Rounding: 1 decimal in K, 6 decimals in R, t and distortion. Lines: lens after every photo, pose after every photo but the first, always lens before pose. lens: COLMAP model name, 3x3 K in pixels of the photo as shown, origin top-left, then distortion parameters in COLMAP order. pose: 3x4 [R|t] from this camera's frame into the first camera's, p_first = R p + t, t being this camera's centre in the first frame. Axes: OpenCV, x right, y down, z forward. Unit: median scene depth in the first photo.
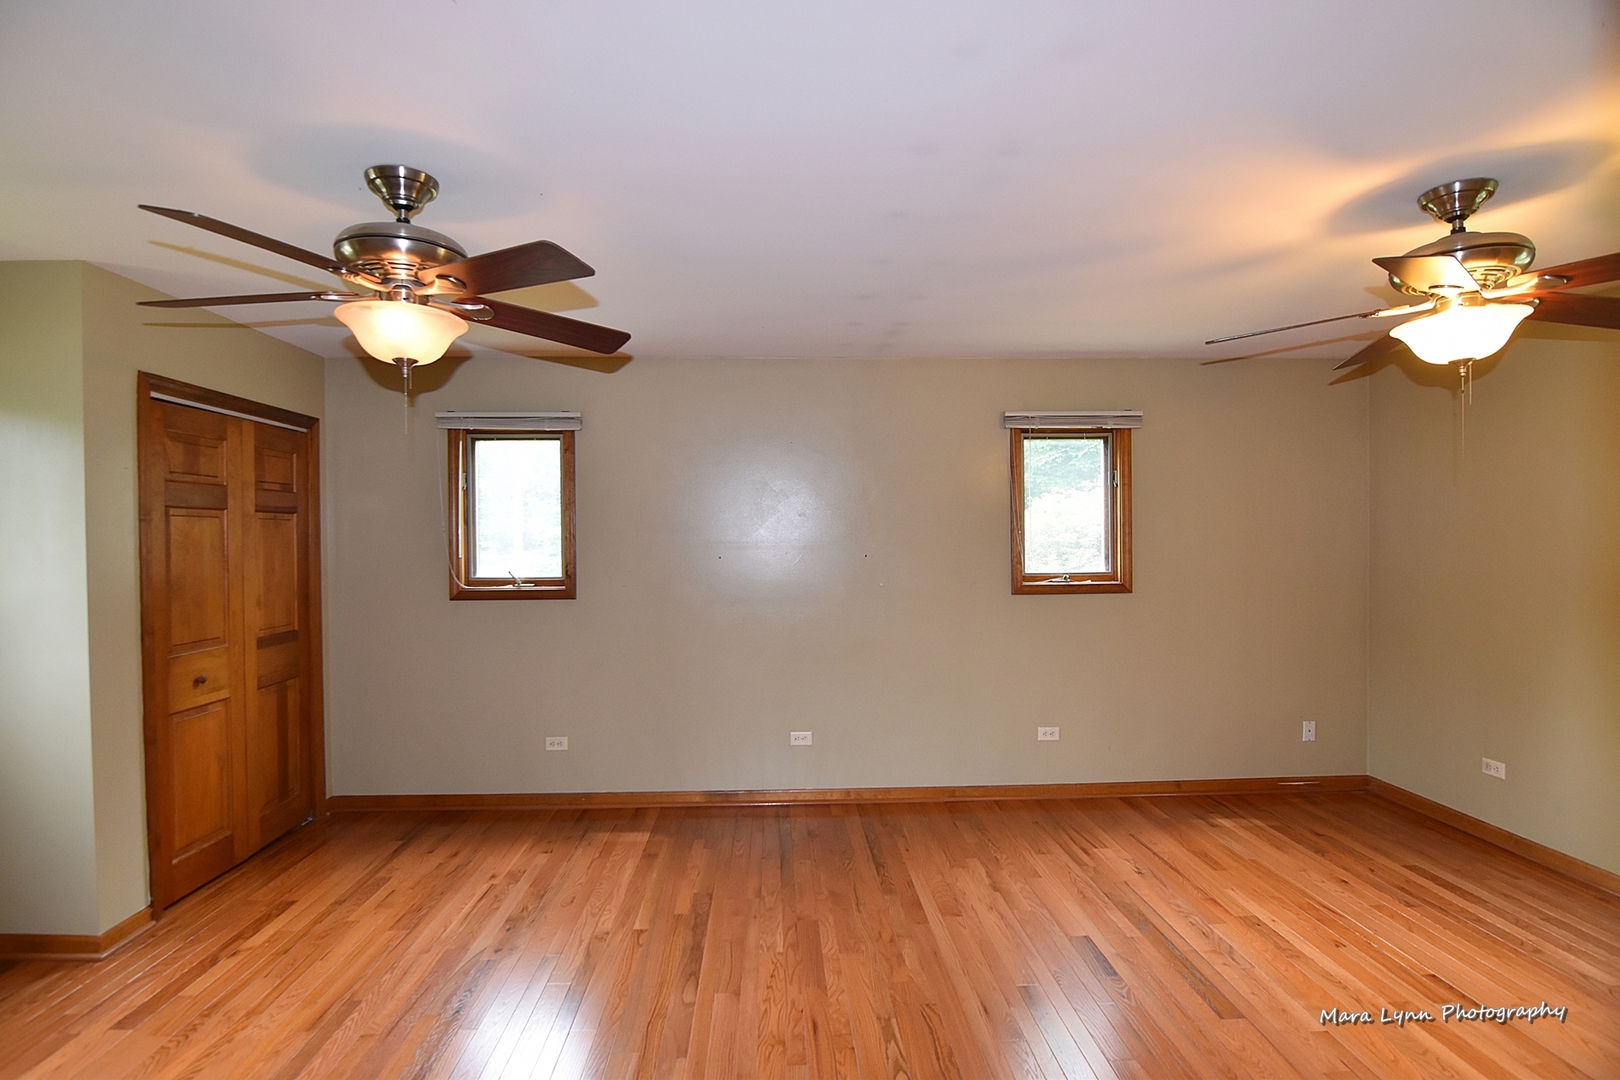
lens RADIAL K [[785.0, 0, 796.2], [0, 785.0, 548.5], [0, 0, 1]] dist [-0.000888, -0.013997]
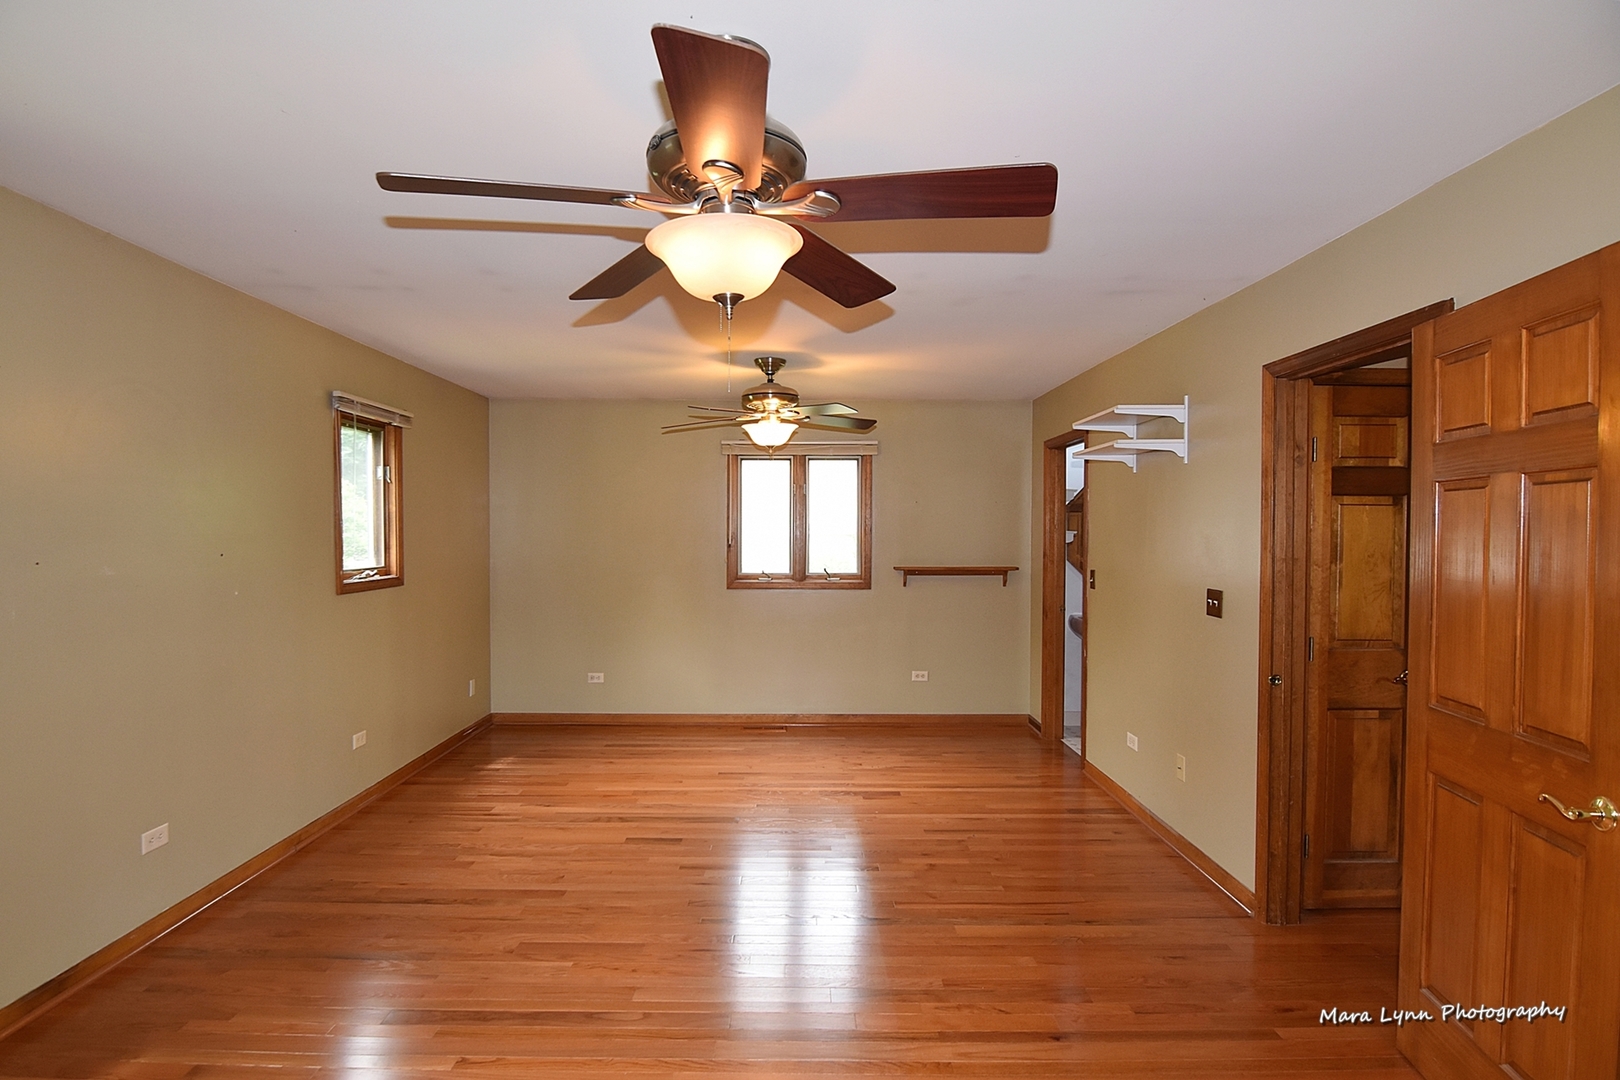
lens RADIAL K [[785.0, 0, 796.2], [0, 785.0, 548.5], [0, 0, 1]] dist [-0.000888, -0.013997]
pose [[0.056753, -0.014956, 0.998276, -0.765771], [0.011513, 0.999831, 0.014325, -0.004156], [-0.998322, 0.010680, 0.056916, 0.535645]]
